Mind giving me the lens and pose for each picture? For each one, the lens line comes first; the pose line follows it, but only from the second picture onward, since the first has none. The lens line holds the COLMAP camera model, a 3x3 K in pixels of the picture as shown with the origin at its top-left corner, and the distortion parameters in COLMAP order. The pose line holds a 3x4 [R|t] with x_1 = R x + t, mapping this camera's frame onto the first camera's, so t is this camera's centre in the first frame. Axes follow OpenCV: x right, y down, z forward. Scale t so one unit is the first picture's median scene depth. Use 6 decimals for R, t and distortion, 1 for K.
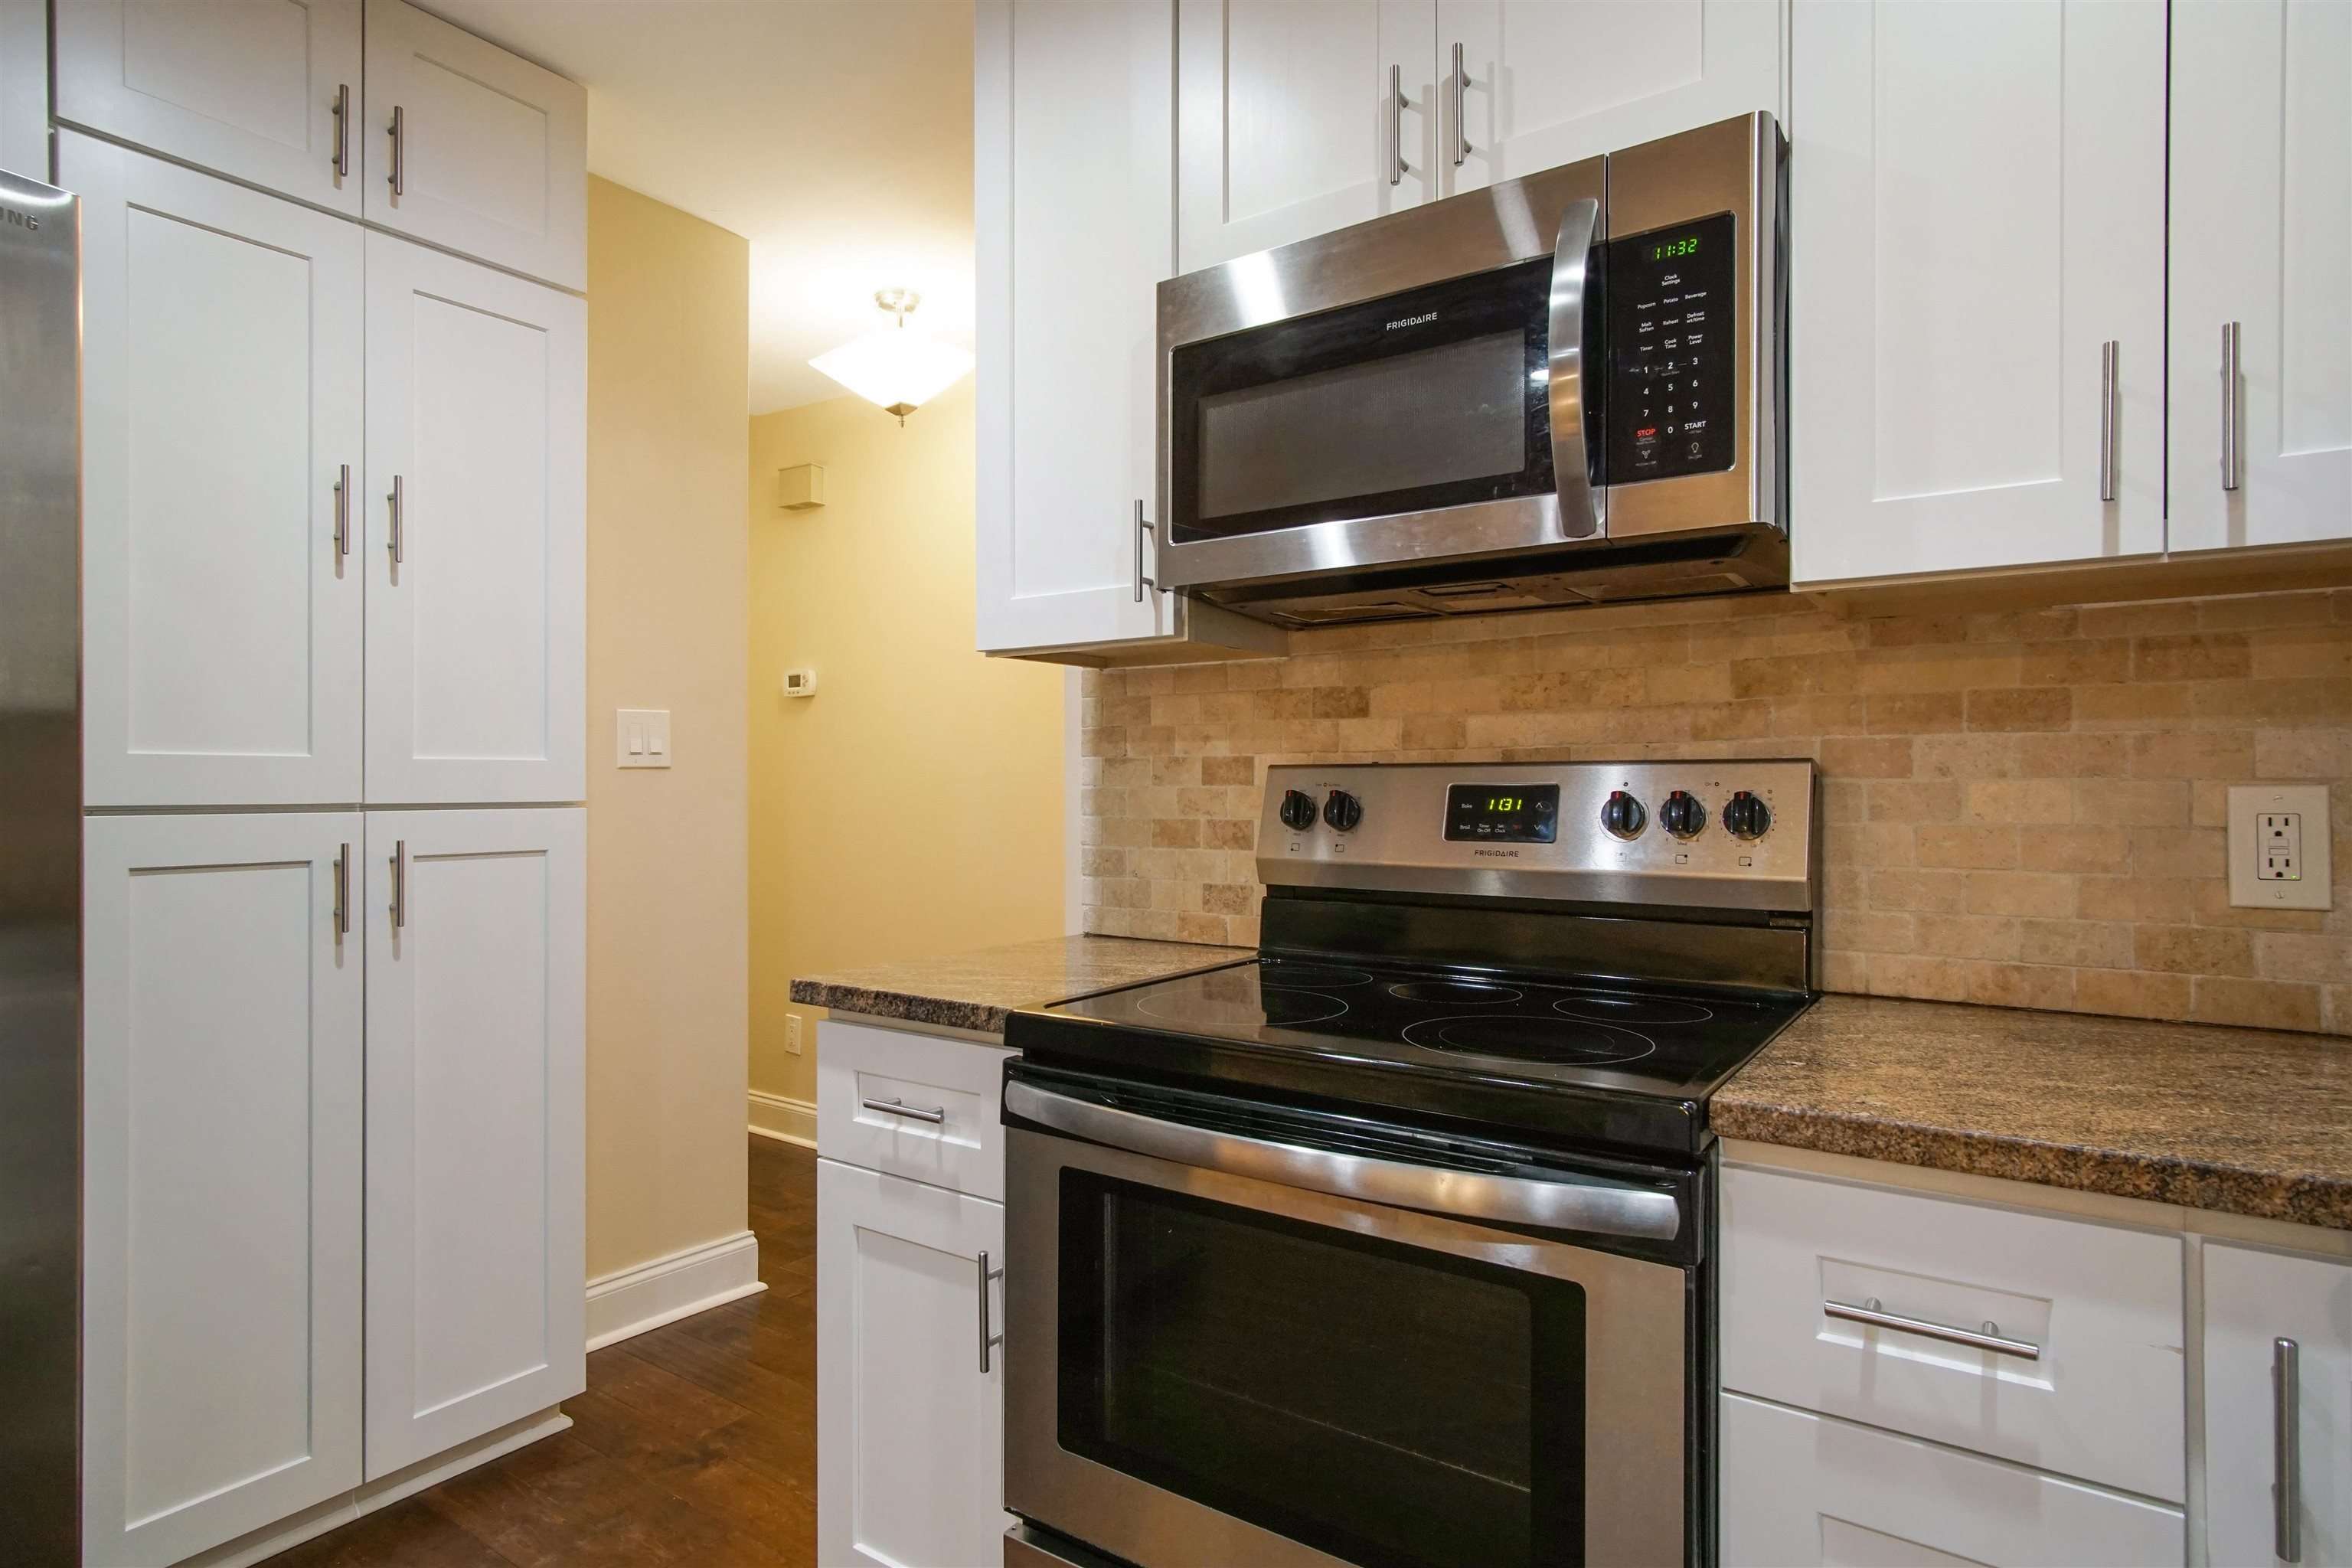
lens RADIAL K [[1293.9, 0, 1218.1], [0, 1293.9, 778.1], [0, 0, 1]] dist [-0.011729, -0.001151]
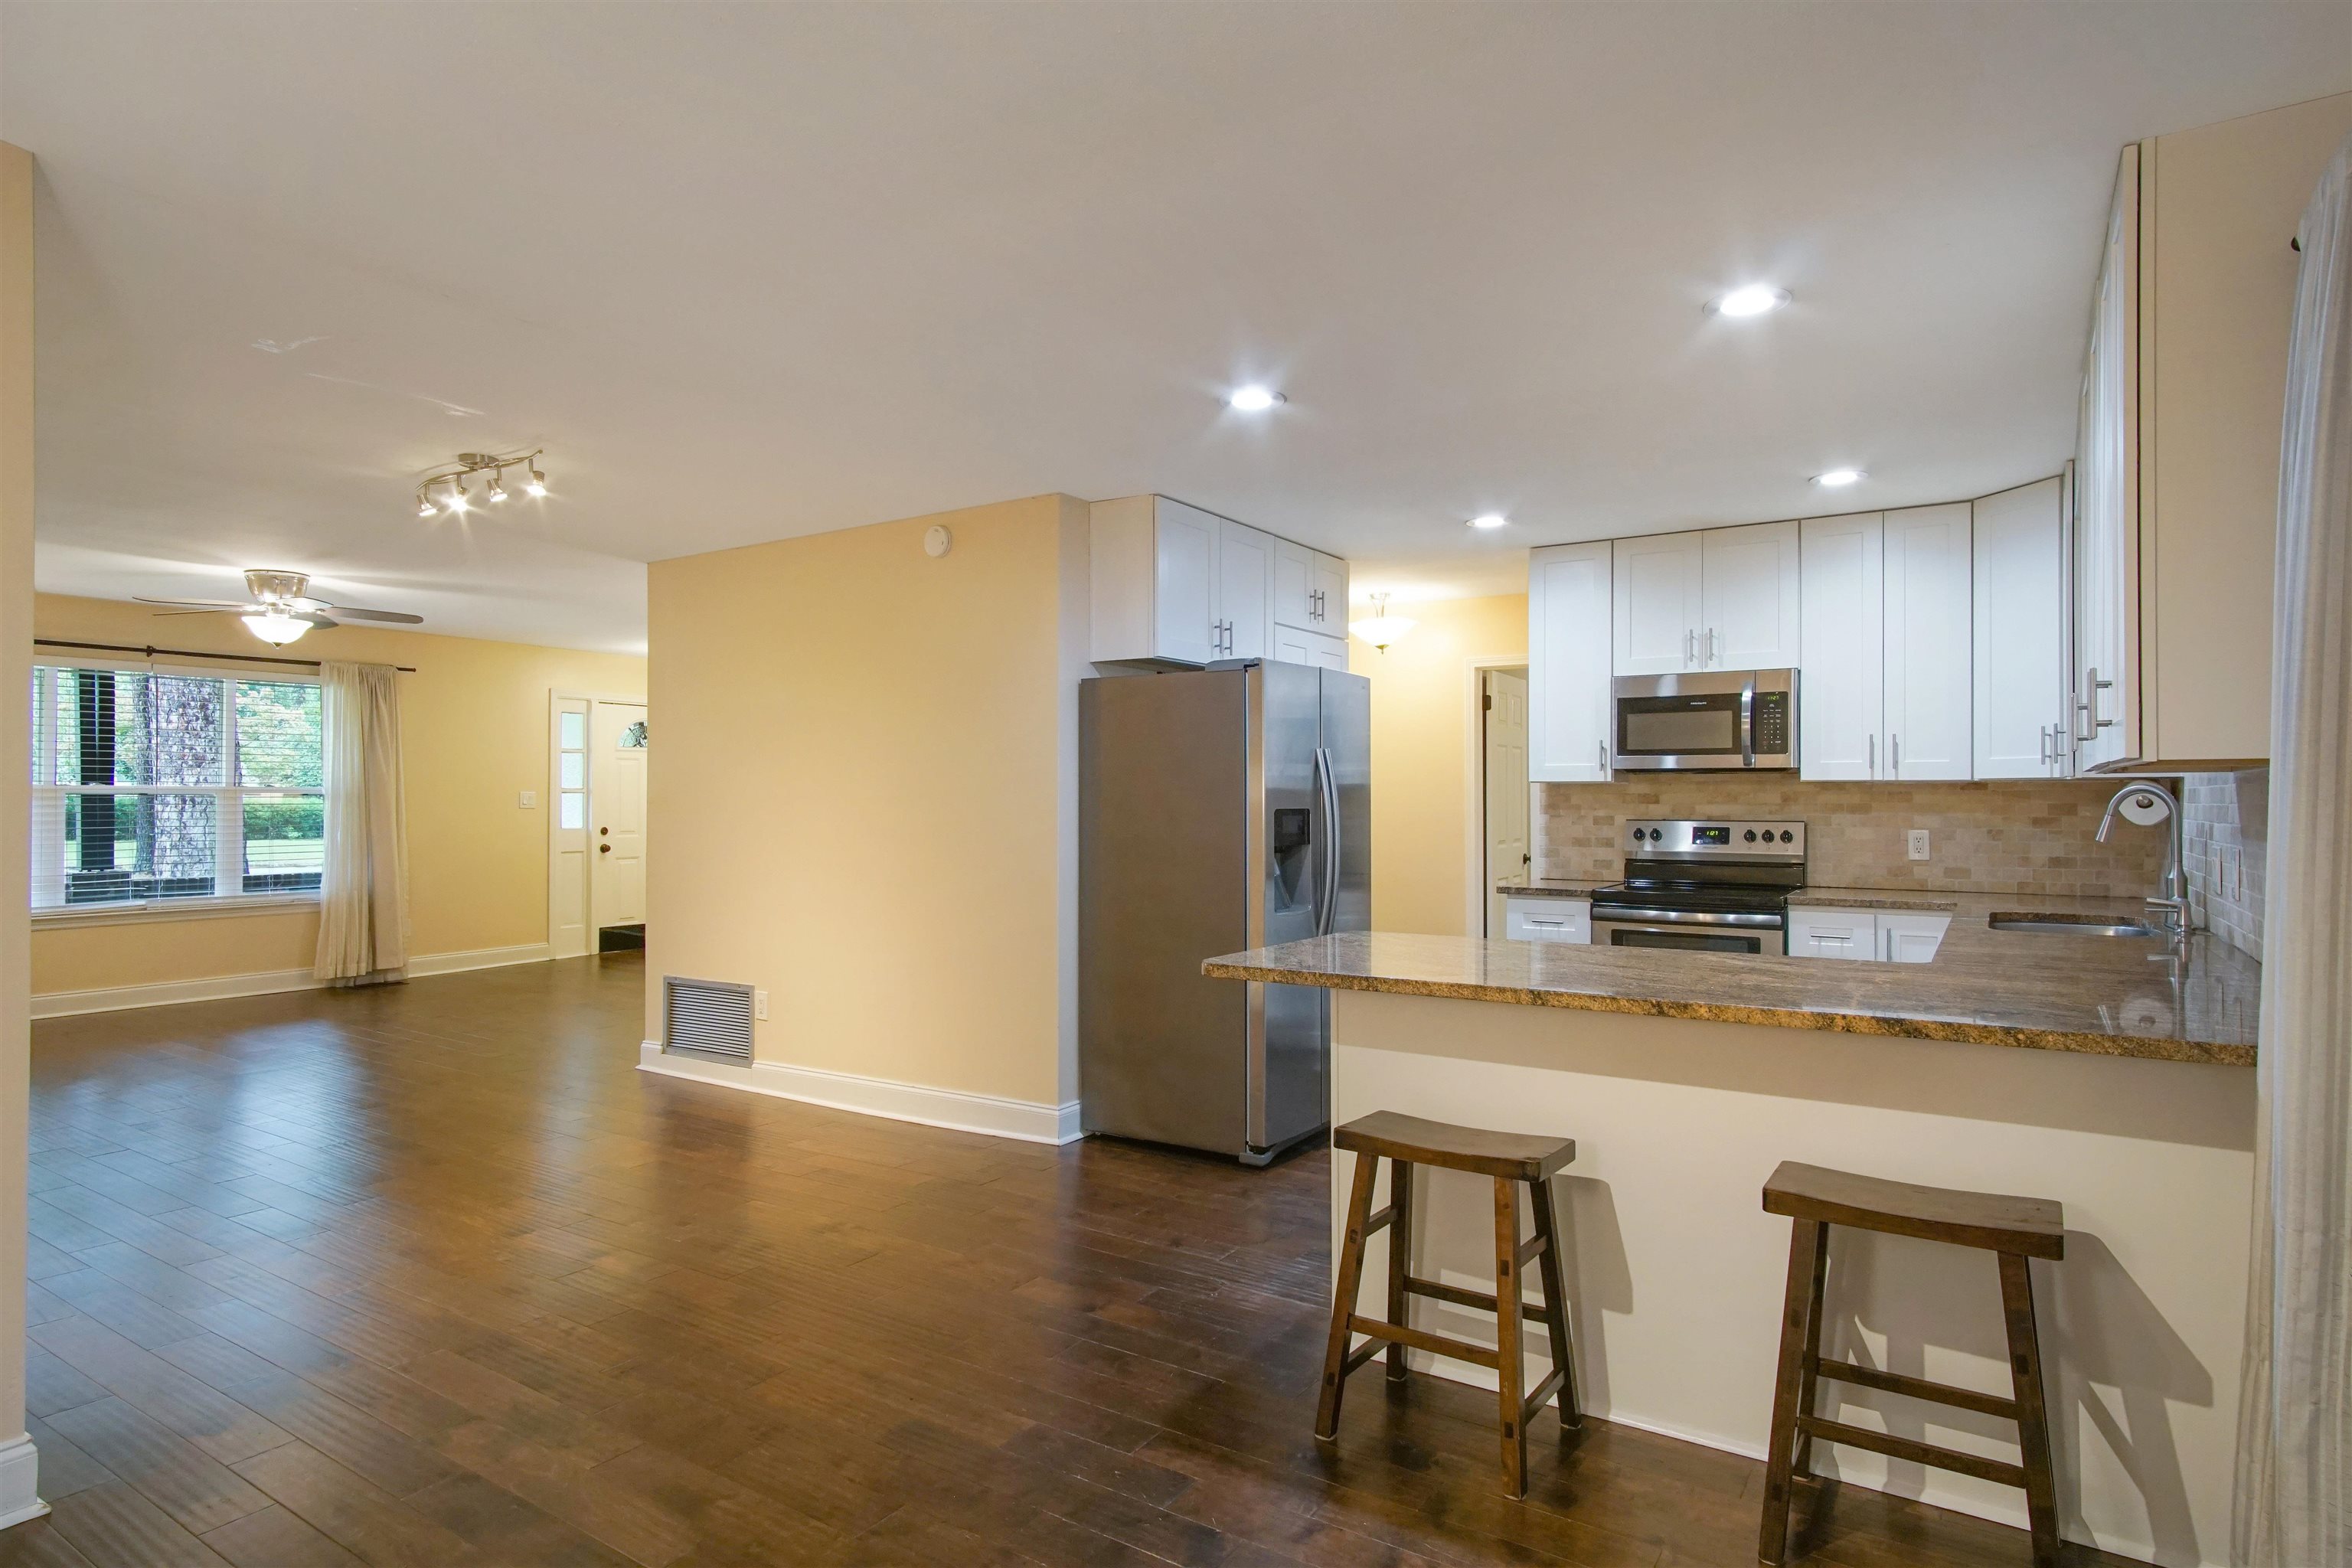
lens RADIAL K [[1256.8, 0, 1220.4], [0, 1256.8, 796.0], [0, 0, 1]] dist [-0.032983, 0.001309]
pose [[0.999915, 0.001582, 0.012969, -1.228388], [-0.001633, 0.999991, 0.003968, -0.097105], [-0.012962, -0.003989, 0.999908, -2.488751]]
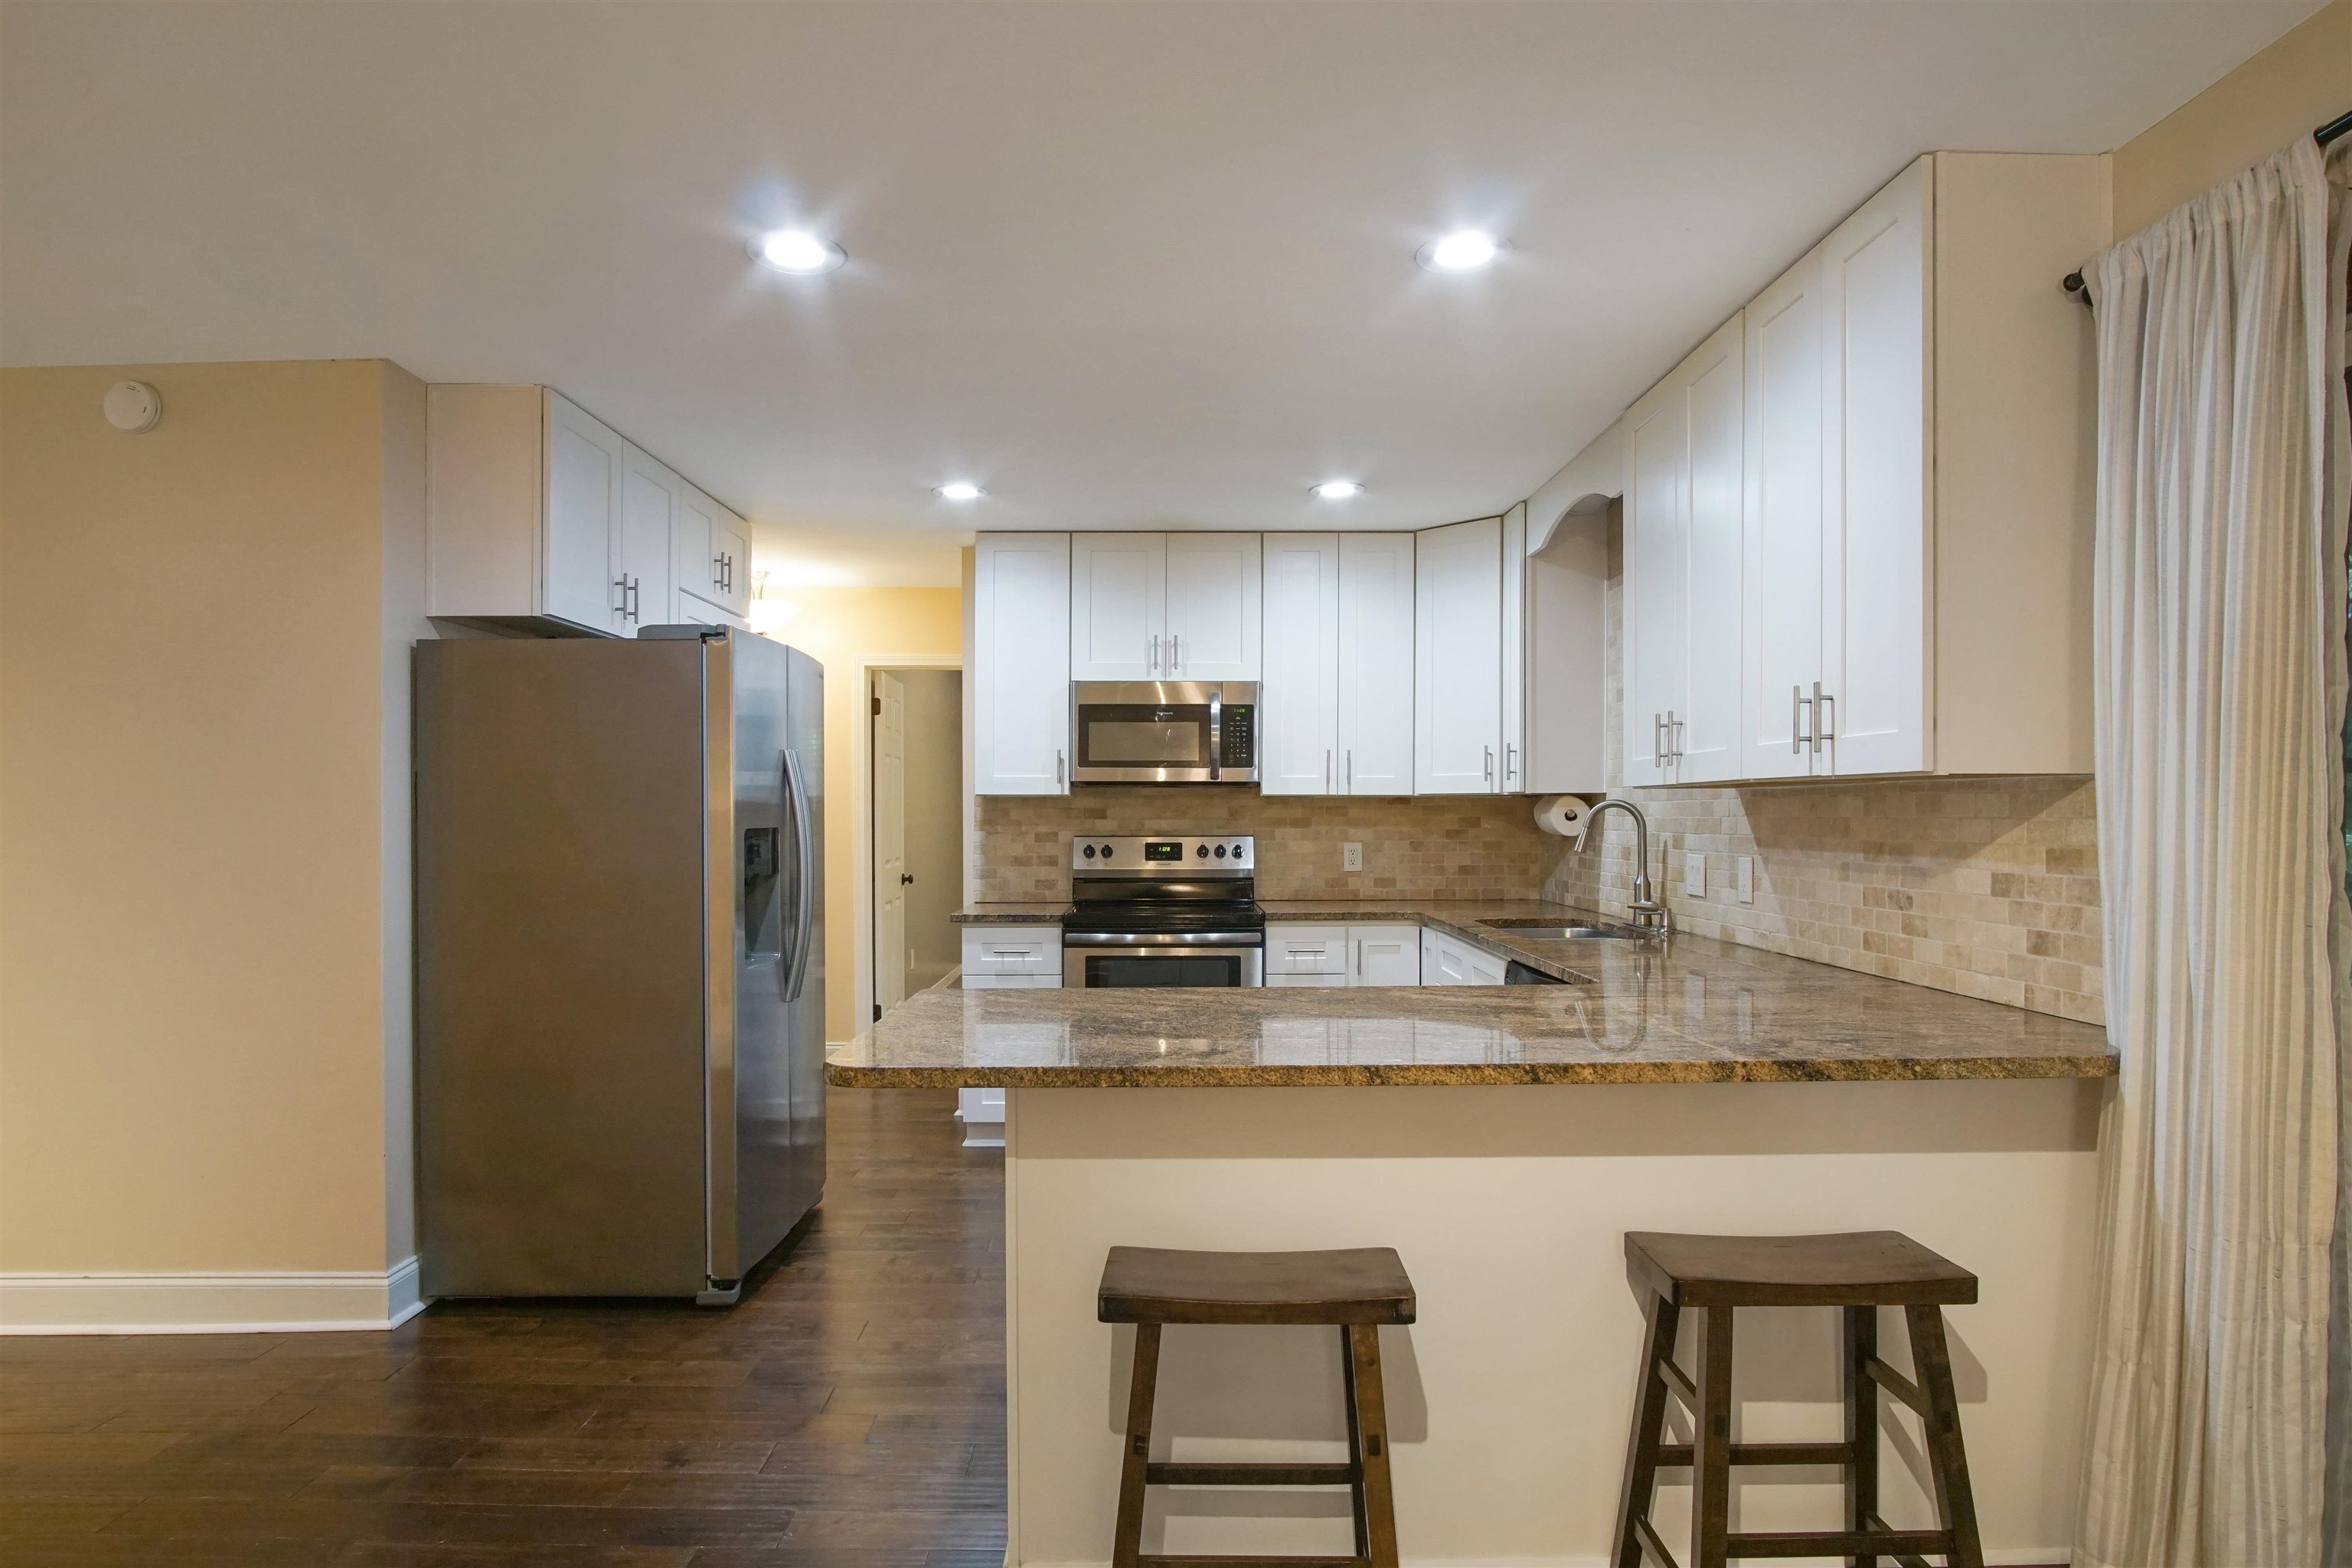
lens RADIAL K [[1228.8, 0, 1182.6], [0, 1228.8, 825.9], [0, 0, 1]] dist [-0.027789, 0.000626]
pose [[0.828273, -0.006636, 0.560285, -1.637953], [-0.001845, 0.999892, 0.014570, -0.091980], [-0.560321, -0.013101, 0.828172, -1.749769]]
